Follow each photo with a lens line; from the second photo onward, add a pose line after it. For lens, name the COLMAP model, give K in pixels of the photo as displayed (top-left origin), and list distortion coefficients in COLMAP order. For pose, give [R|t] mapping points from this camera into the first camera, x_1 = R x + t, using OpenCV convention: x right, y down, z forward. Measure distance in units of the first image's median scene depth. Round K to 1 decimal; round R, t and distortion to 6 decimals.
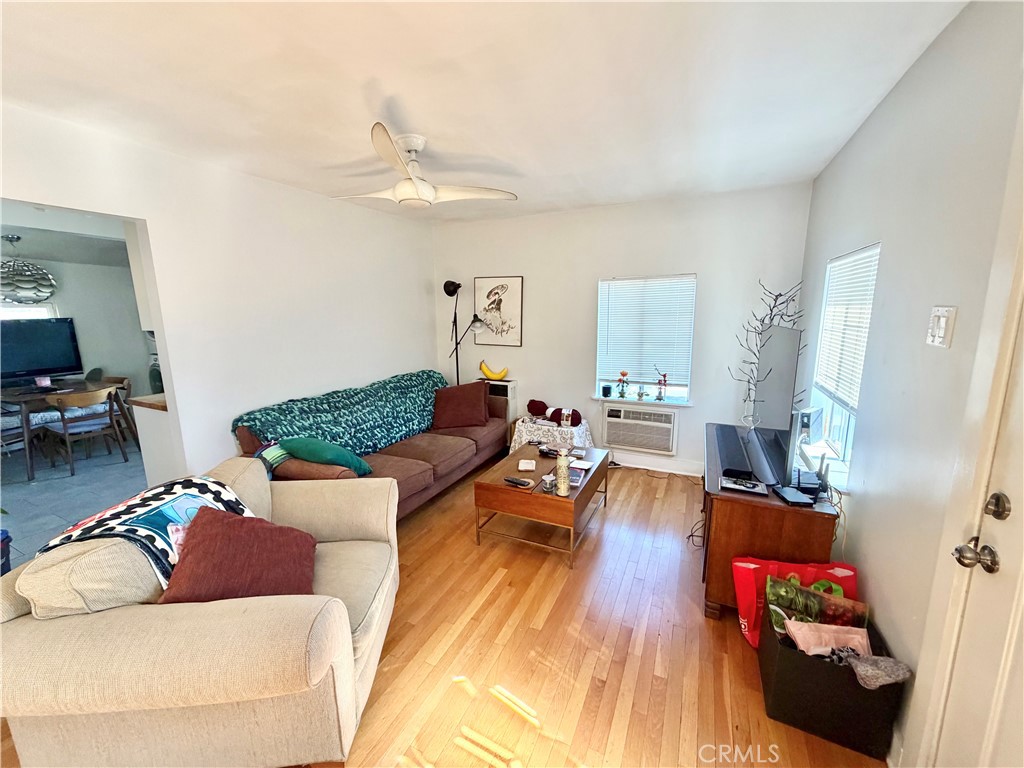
lens RADIAL K [[407.3, 0, 509.4], [0, 407.3, 385.8], [0, 0, 1]] dist [-0.001339, 0.000392]
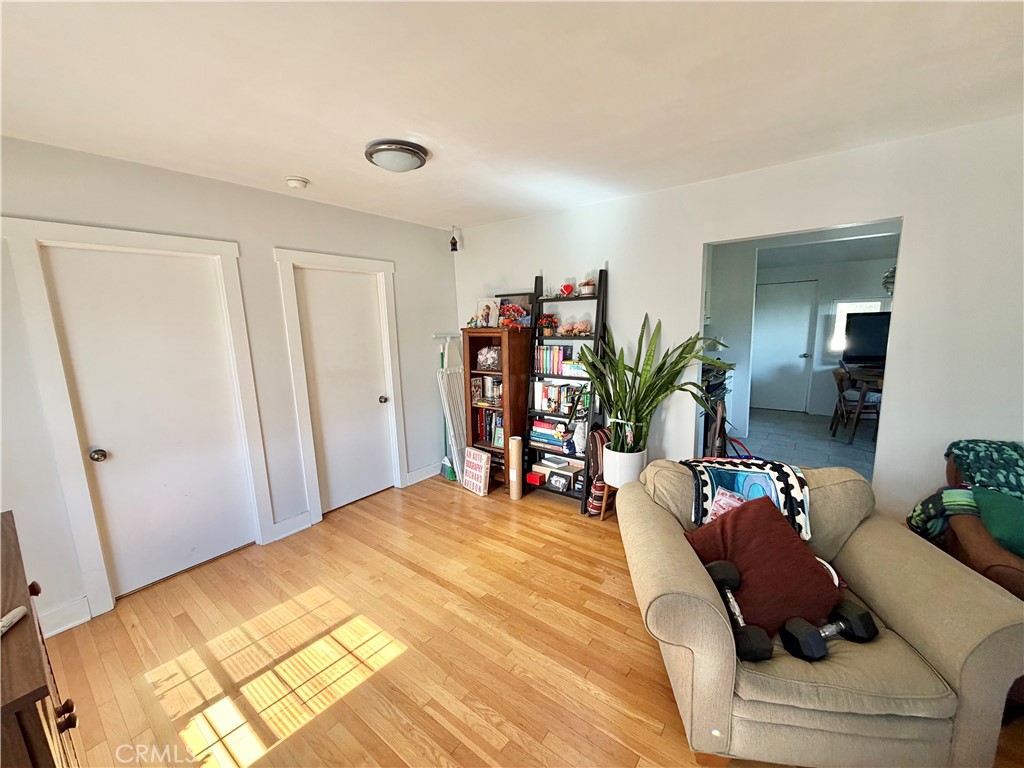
lens RADIAL K [[407.3, 0, 509.4], [0, 407.3, 385.8], [0, 0, 1]] dist [-0.001339, 0.000392]
pose [[-0.215896, 0.176863, -0.960265, 0.427845], [-0.139715, 0.967743, 0.209653, -0.115281], [0.966369, 0.179426, -0.184221, 0.445905]]
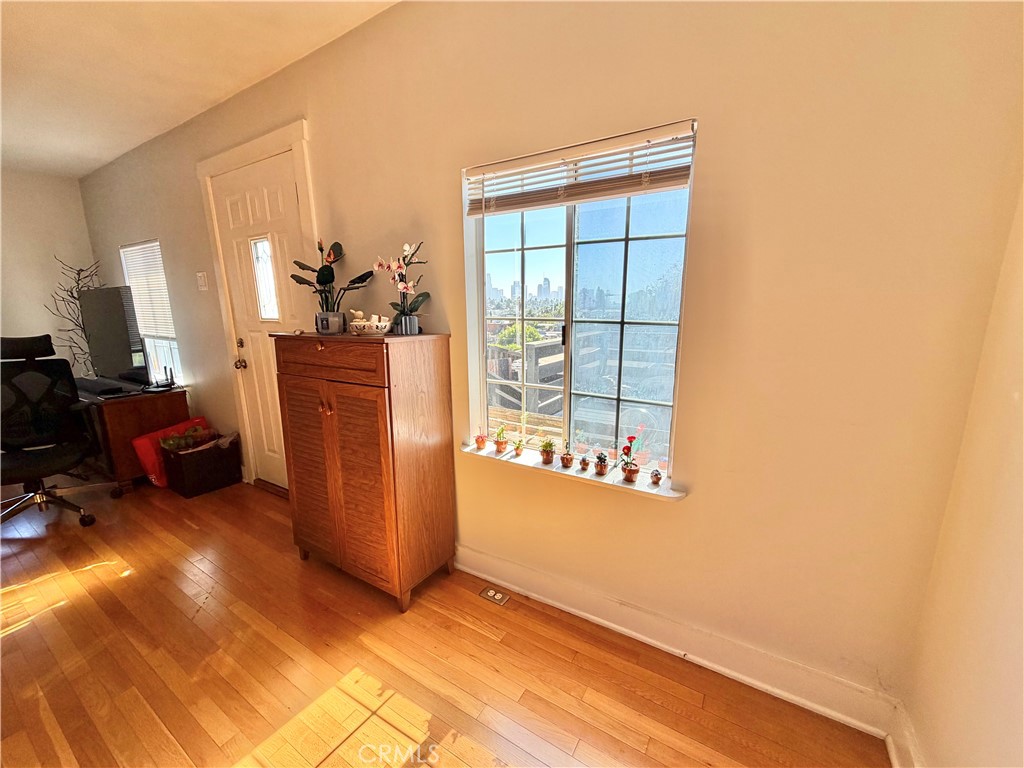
lens RADIAL K [[407.3, 0, 509.4], [0, 407.3, 385.8], [0, 0, 1]] dist [-0.001339, 0.000392]
pose [[0.118022, -0.189477, 0.974766, -0.738289], [0.183660, 0.968856, 0.166091, 0.245216], [-0.975879, 0.159423, 0.149146, -0.636038]]
